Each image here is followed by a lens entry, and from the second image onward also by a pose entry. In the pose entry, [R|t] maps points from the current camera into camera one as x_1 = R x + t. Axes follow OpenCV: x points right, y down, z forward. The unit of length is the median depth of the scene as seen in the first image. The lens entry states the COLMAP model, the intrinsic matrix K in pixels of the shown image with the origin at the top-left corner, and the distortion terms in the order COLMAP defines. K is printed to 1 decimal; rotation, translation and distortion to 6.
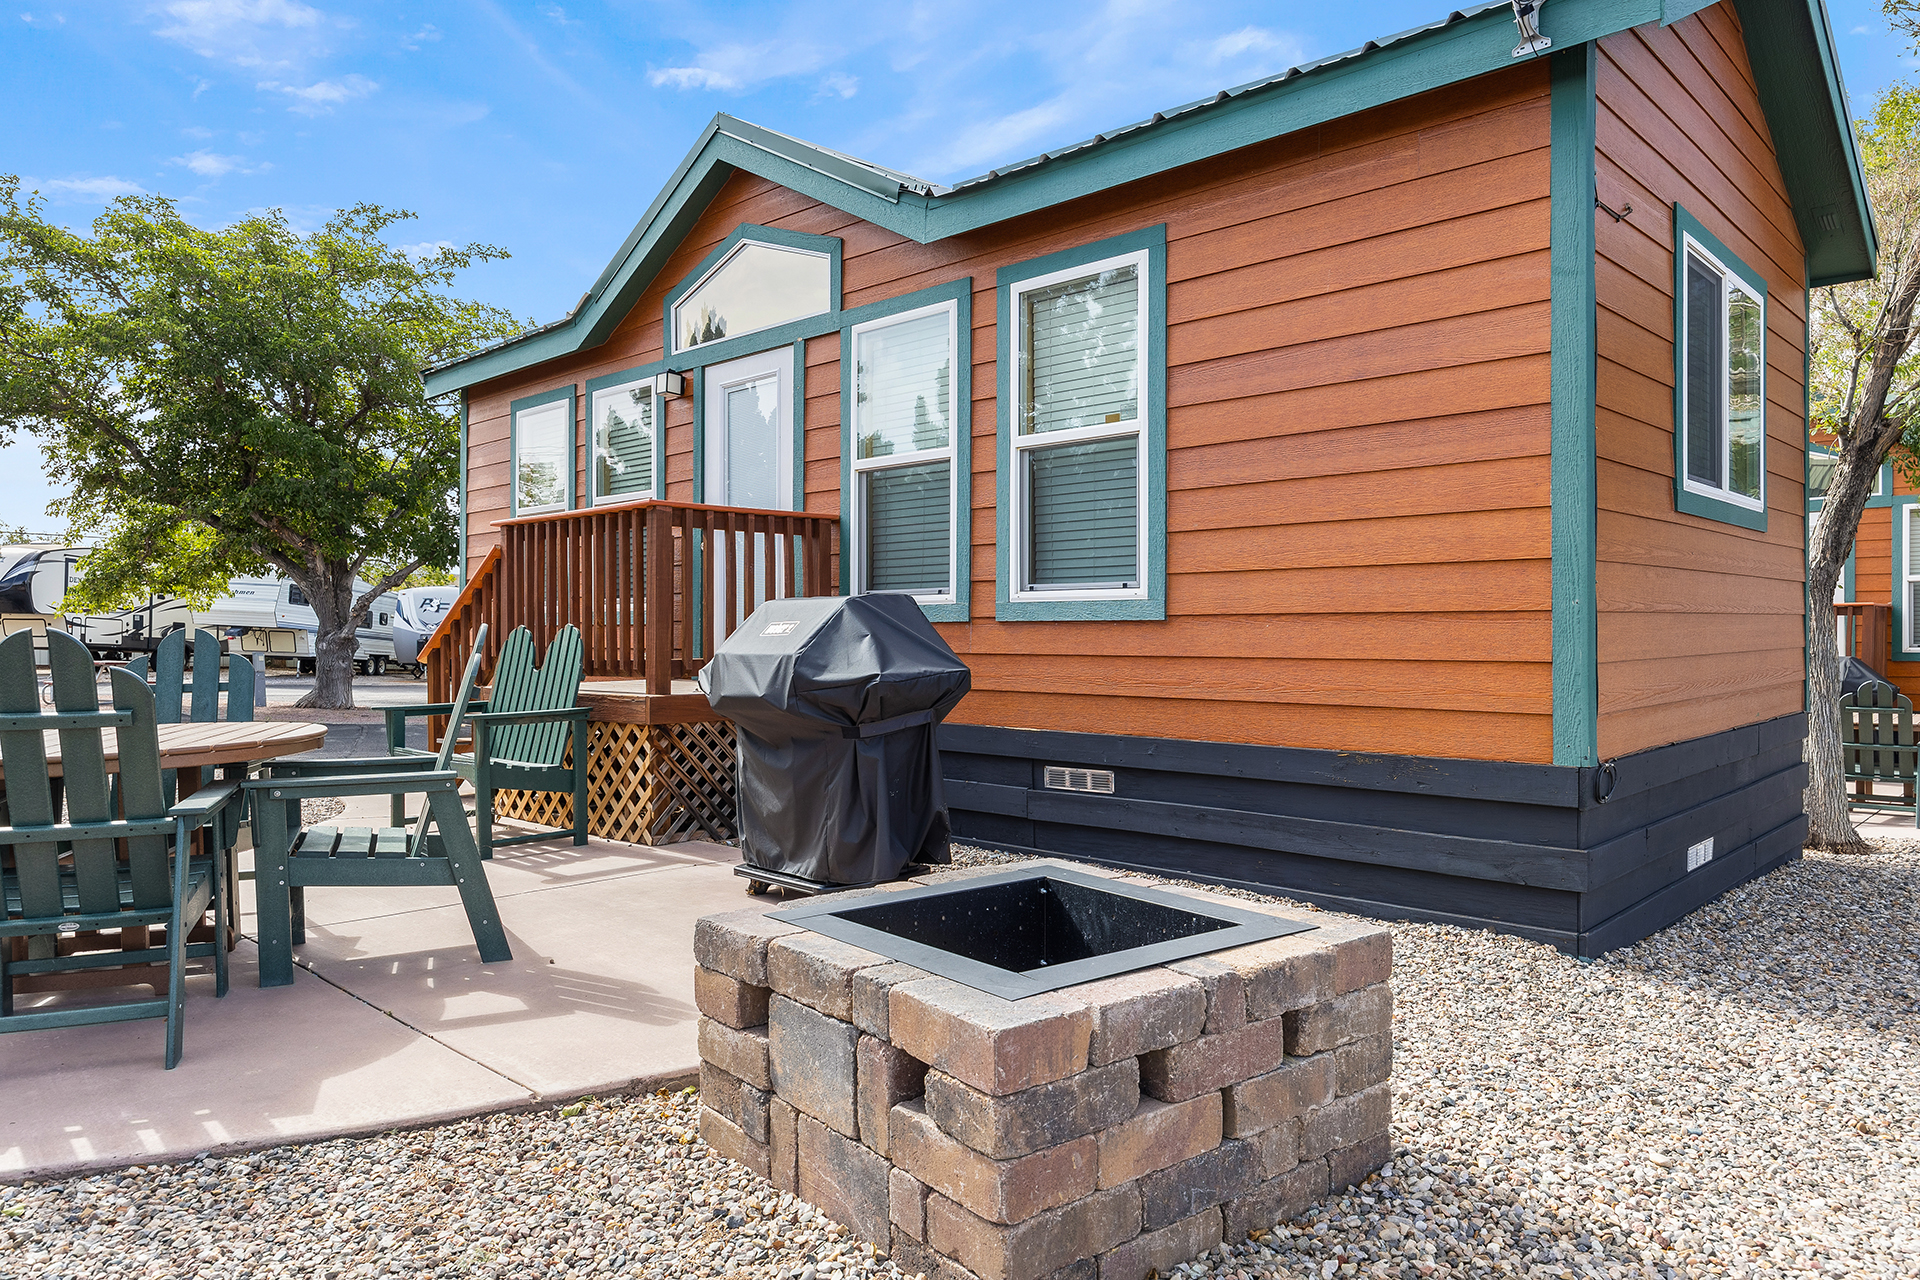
lens RADIAL K [[1247.0, 0, 960.3], [0, 1247.0, 637.2], [0, 0, 1]] dist [-0.001294, -0.001707]
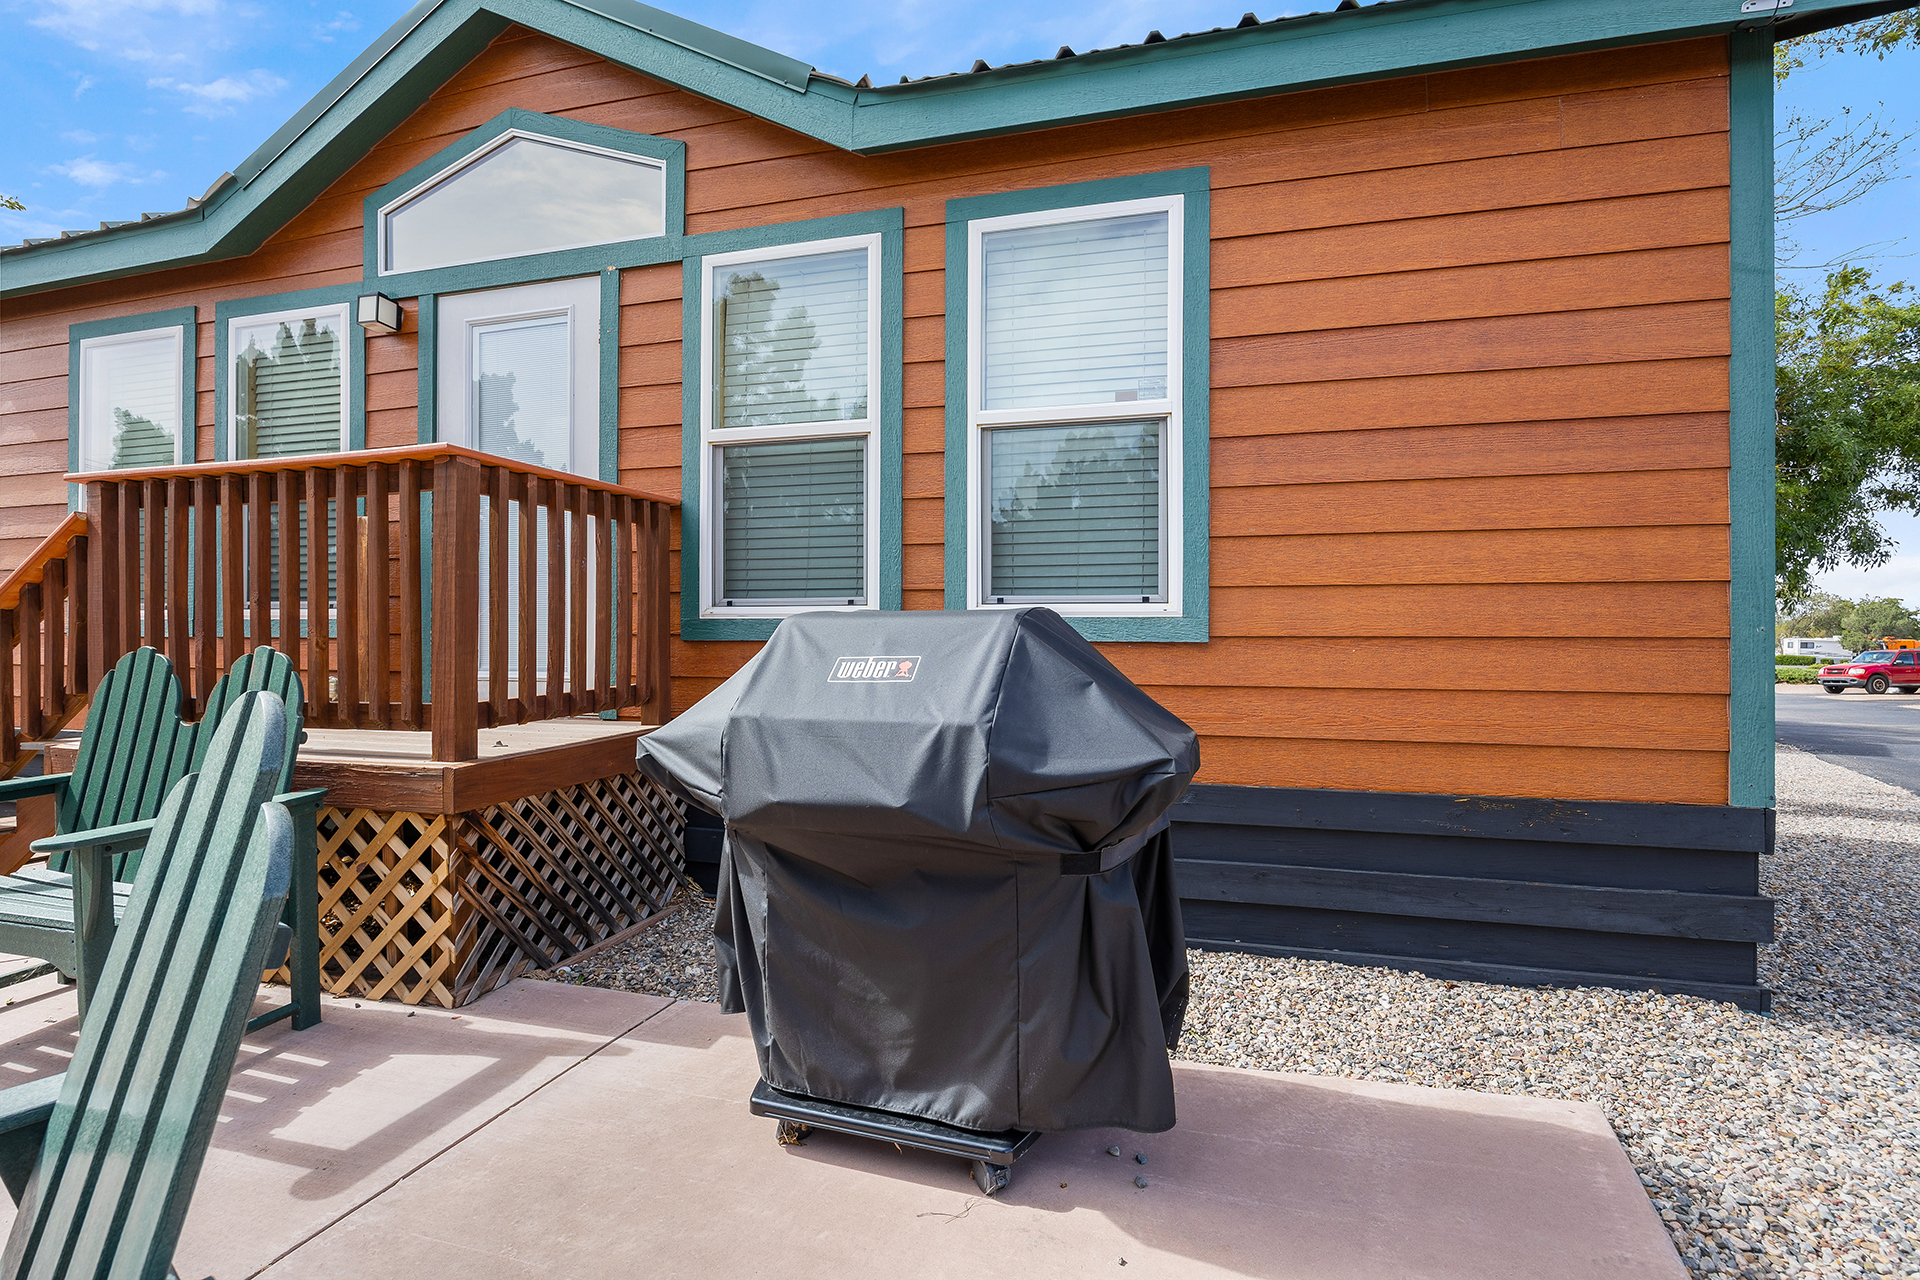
lens RADIAL K [[873.6, 0, 958.2], [0, 873.6, 637.9], [0, 0, 1]] dist [-0.015797, 0.000219]
pose [[0.878676, -0.002493, 0.477413, -0.260756], [0.000066, 0.999987, 0.005101, -0.019750], [-0.477419, -0.004451, 0.878664, 0.568801]]
